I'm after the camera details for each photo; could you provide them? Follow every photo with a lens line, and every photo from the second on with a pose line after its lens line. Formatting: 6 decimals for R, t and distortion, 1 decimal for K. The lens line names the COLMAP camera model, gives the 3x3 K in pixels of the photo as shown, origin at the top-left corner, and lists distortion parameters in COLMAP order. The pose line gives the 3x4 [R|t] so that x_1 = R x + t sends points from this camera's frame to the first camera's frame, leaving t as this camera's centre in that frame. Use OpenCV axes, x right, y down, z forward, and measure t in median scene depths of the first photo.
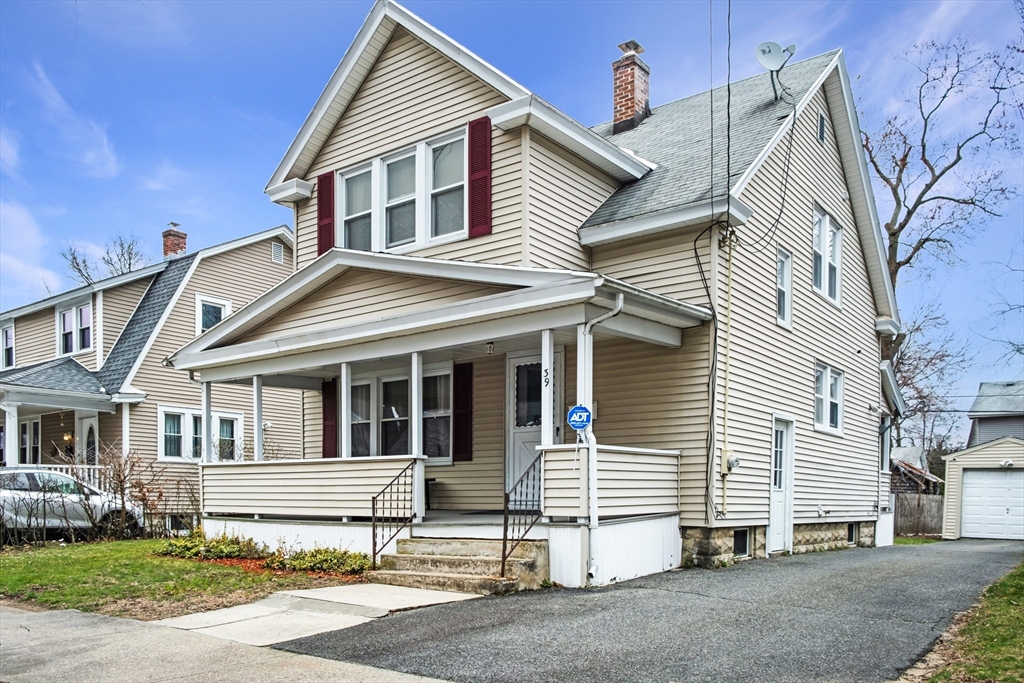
lens RADIAL K [[809.8, 0, 508.1], [0, 809.8, 441.8], [0, 0, 1]] dist [-0.032220, 0.011119]
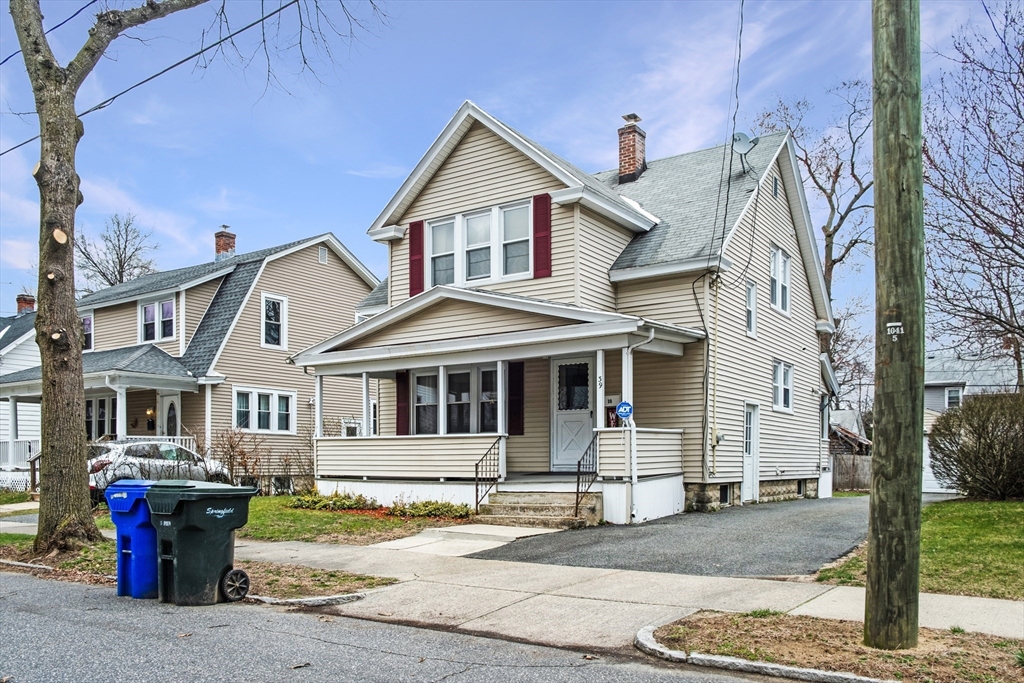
lens RADIAL K [[811.8, 0, 500.1], [0, 811.8, 373.1], [0, 0, 1]] dist [-0.049225, 0.039450]
pose [[0.998475, 0.000532, 0.055210, -0.167813], [0.001434, 0.999367, -0.035554, -0.033506], [-0.055194, 0.035578, 0.997842, -0.362397]]
